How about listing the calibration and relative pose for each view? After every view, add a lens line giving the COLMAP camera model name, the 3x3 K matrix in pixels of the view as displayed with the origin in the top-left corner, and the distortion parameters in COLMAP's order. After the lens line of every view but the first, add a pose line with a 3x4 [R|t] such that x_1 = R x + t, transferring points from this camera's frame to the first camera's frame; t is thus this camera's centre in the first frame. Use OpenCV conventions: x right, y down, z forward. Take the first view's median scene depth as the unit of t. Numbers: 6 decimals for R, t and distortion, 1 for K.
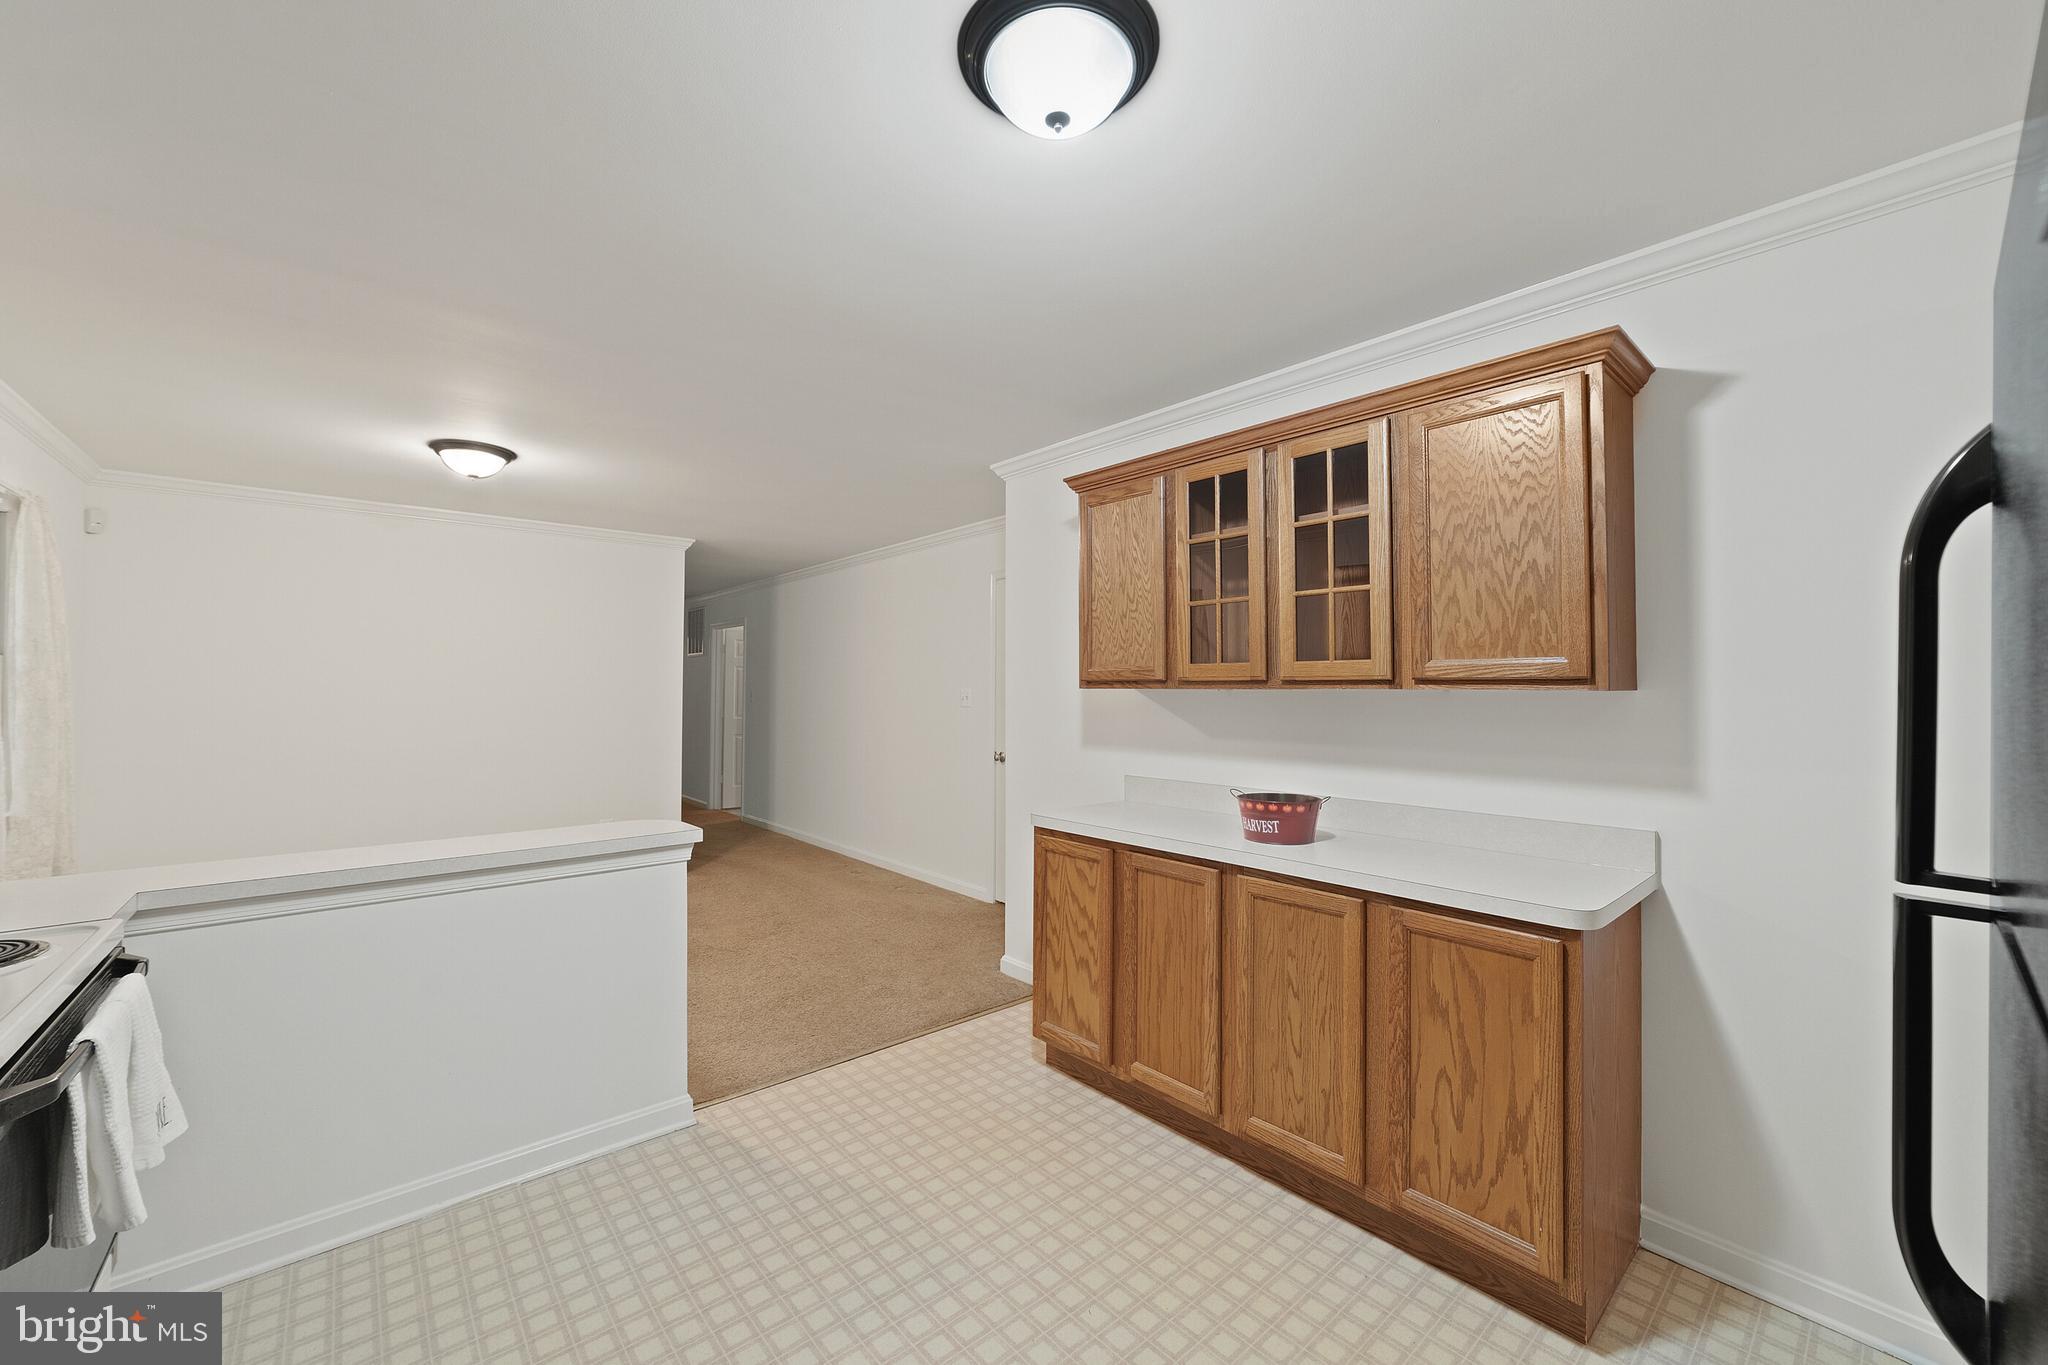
lens RADIAL K [[806.3, 0, 1016.3], [0, 806.3, 660.1], [0, 0, 1]] dist [-0.018749, 0.004303]
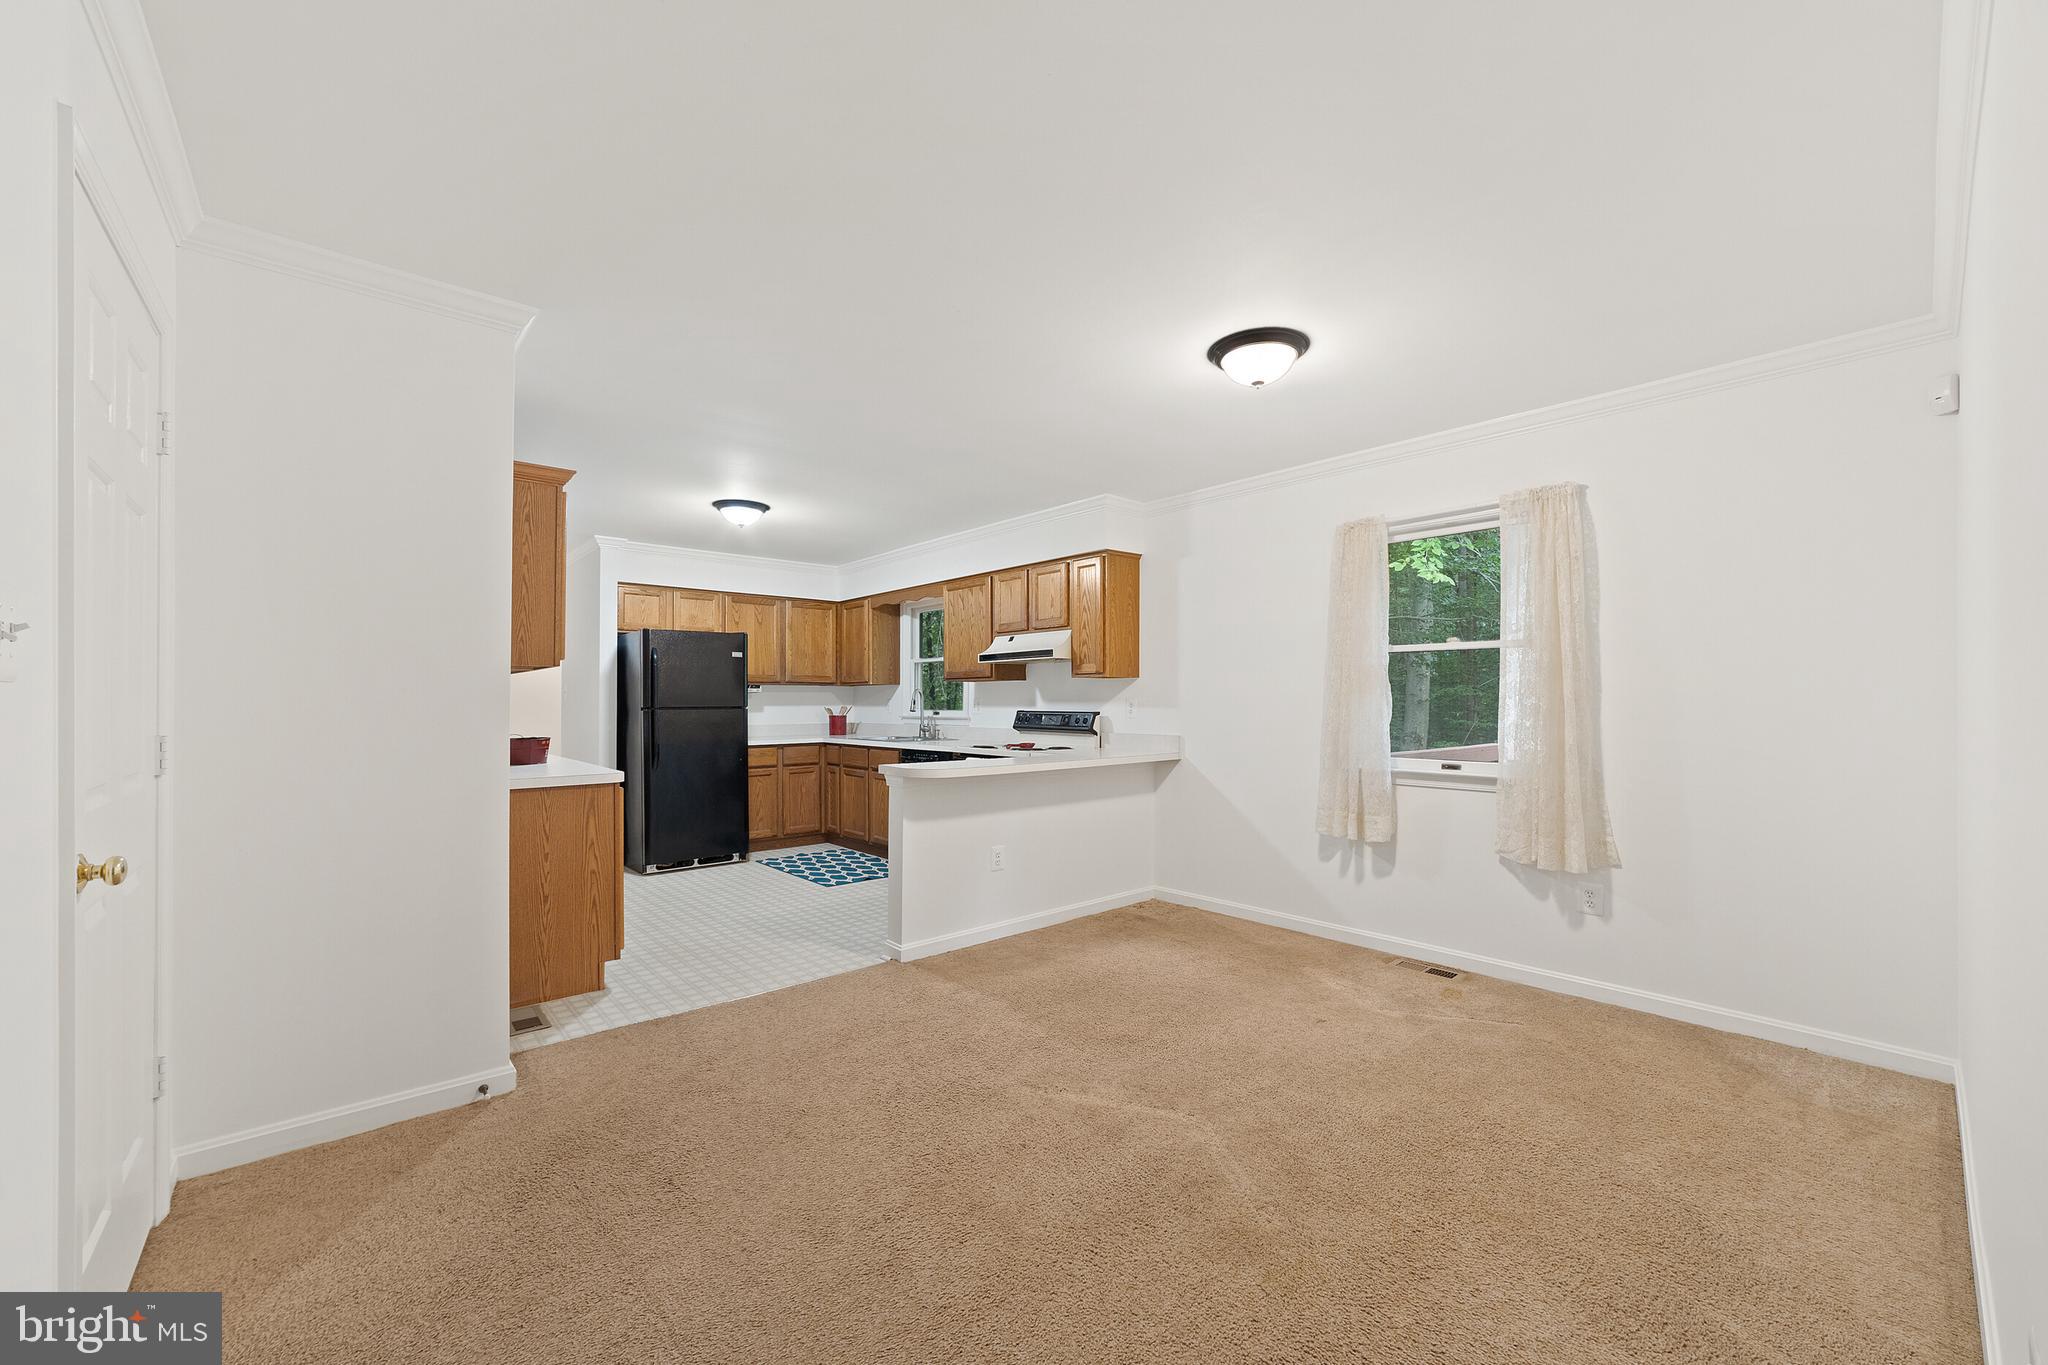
lens RADIAL K [[806.3, 0, 1010.3], [0, 806.3, 686.6], [0, 0, 1]] dist [-0.018749, 0.004303]
pose [[-0.999982, 0.003559, -0.004924, -0.672570], [0.003788, 0.998873, -0.047312, 0.147260], [0.004750, -0.047330, -0.998868, 2.682896]]
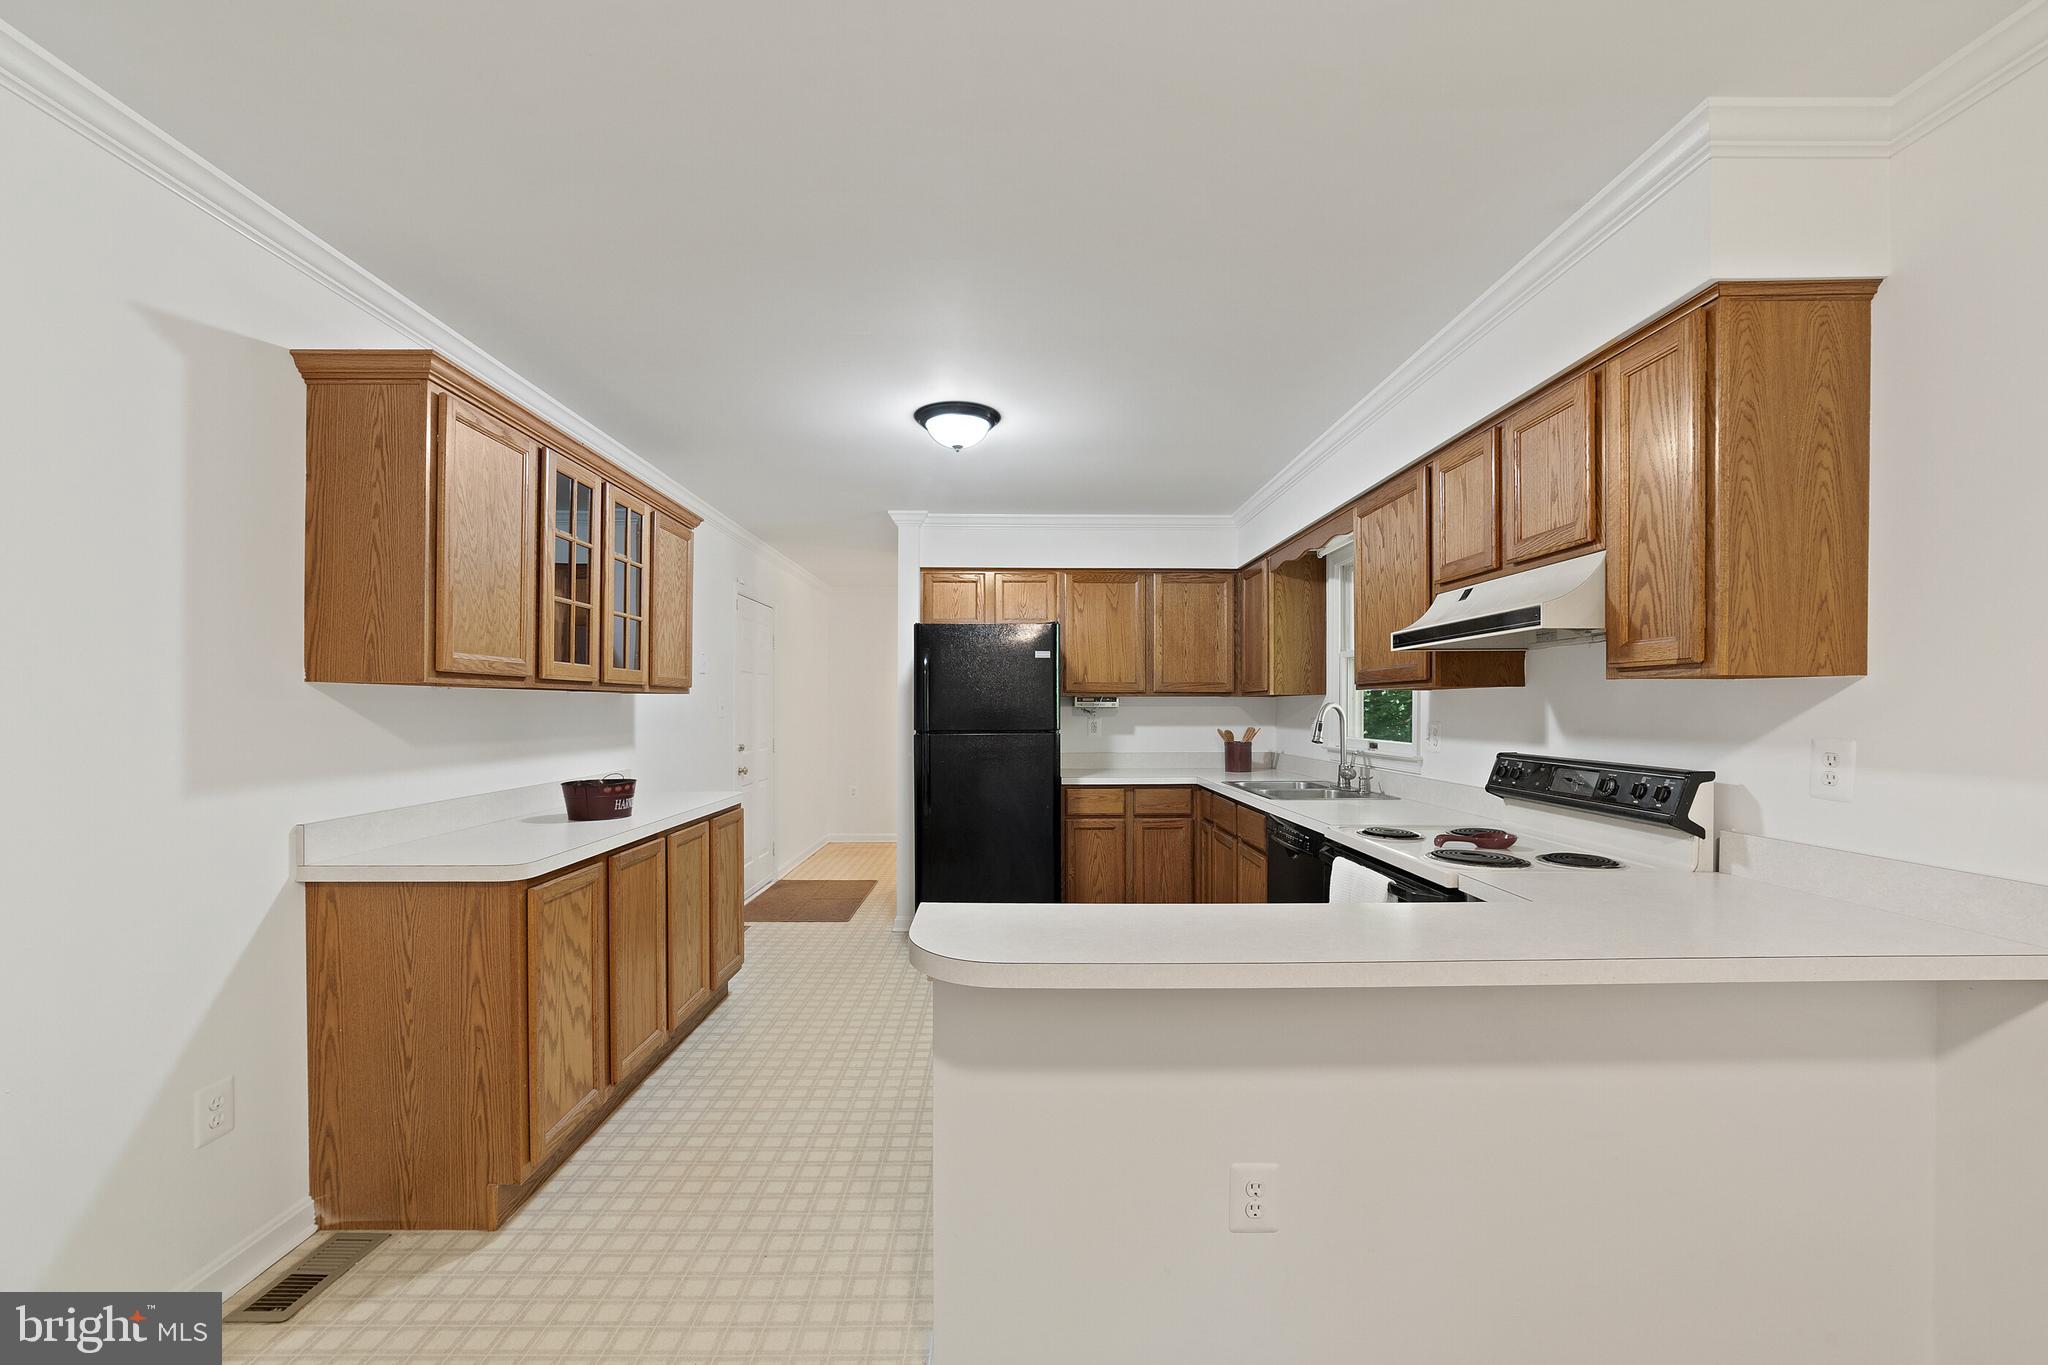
lens RADIAL K [[806.3, 0, 1014.1], [0, 806.3, 705.6], [0, 0, 1]] dist [-0.018749, 0.004303]
pose [[-0.765348, 0.002623, 0.643611, -0.904124], [-0.017467, 0.999539, -0.024844, 0.078980], [-0.643380, -0.030256, -0.764949, 1.531200]]
